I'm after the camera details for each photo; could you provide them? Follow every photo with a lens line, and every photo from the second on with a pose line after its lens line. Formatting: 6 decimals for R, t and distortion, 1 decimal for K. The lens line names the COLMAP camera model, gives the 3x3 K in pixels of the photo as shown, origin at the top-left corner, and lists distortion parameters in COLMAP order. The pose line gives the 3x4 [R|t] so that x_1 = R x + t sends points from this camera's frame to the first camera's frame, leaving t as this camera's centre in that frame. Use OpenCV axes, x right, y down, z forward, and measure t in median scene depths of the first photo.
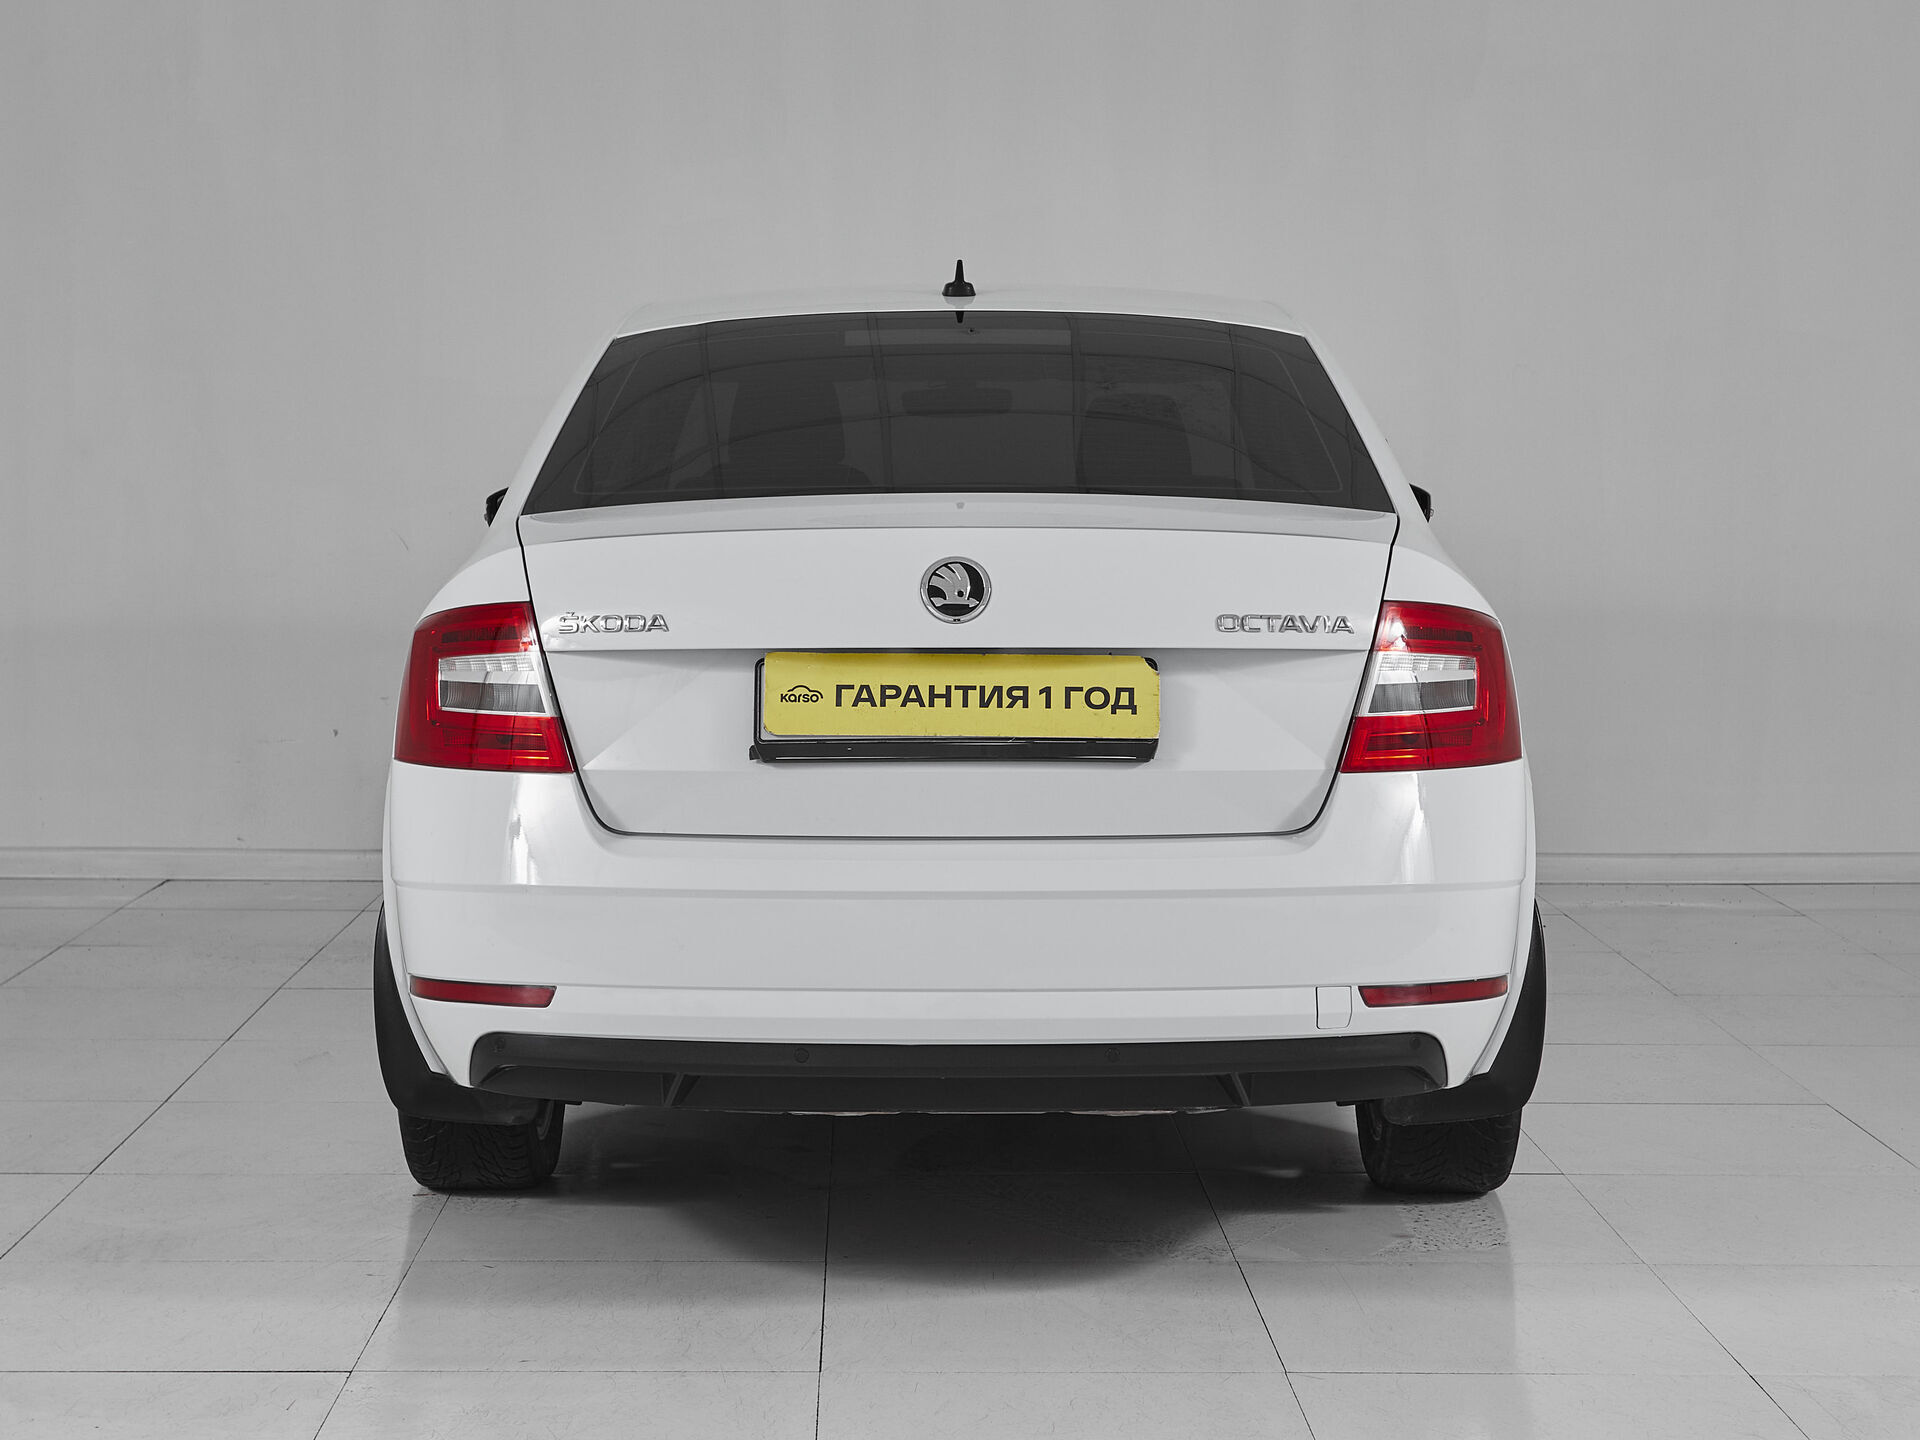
lens RADIAL K [[2959.2, 0, 960.0], [0, 2959.2, 720.0], [0, 0, 1]] dist [0.104591, -0.133890]
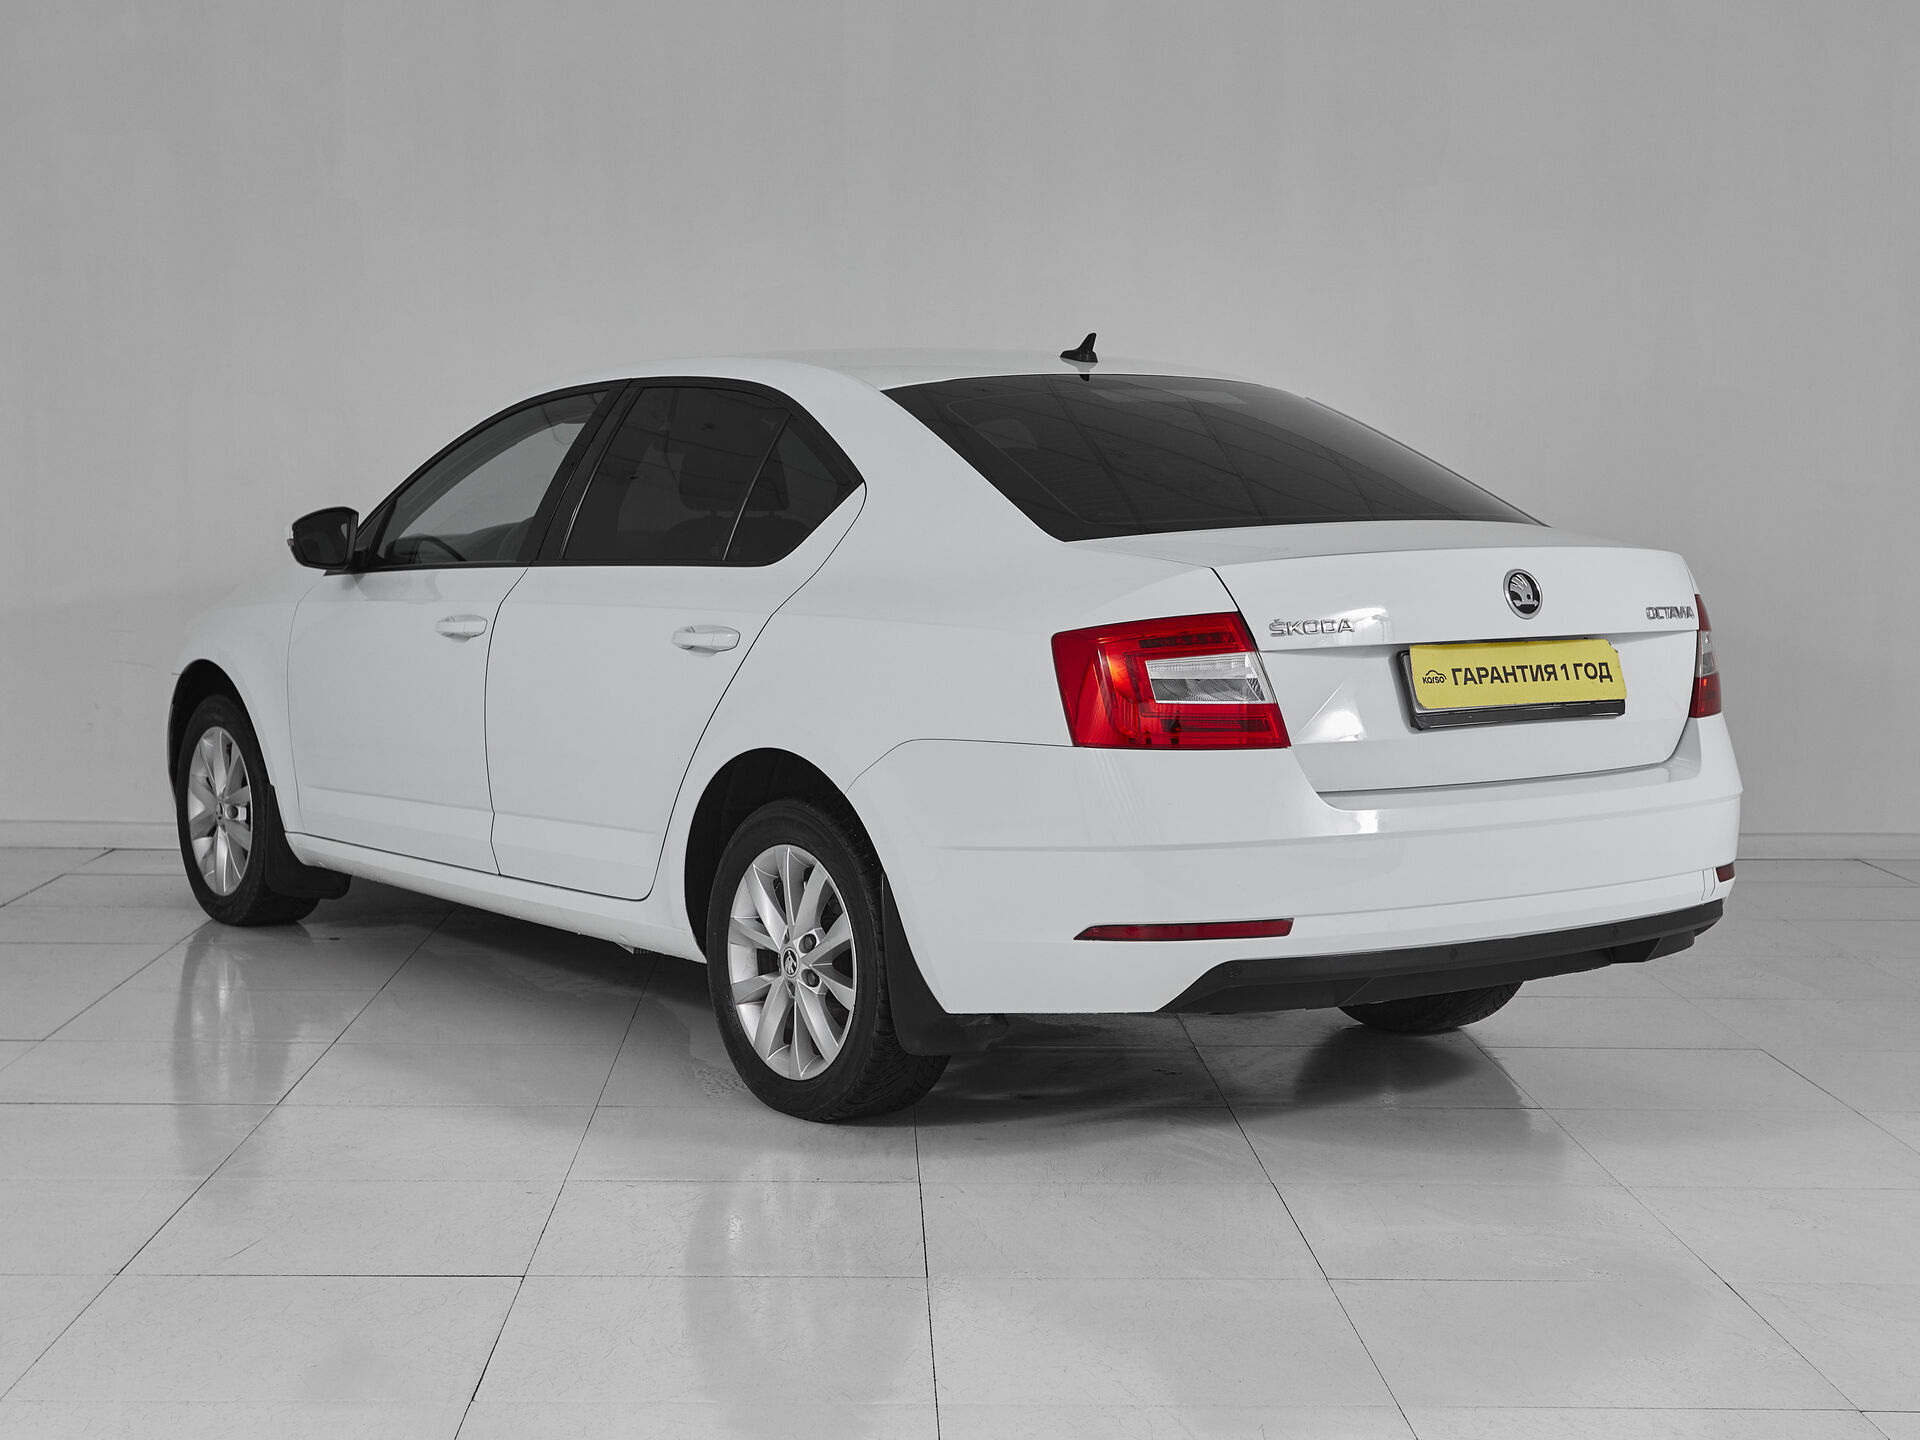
lens RADIAL K [[2959.2, 0, 960.0], [0, 2959.2, 720.0], [0, 0, 1]] dist [0.104591, -0.133890]
pose [[0.795395, -0.047757, 0.604207, -1.009620], [0.054054, 0.998508, 0.007765, -0.011198], [-0.603676, 0.026484, 0.796790, 0.086326]]
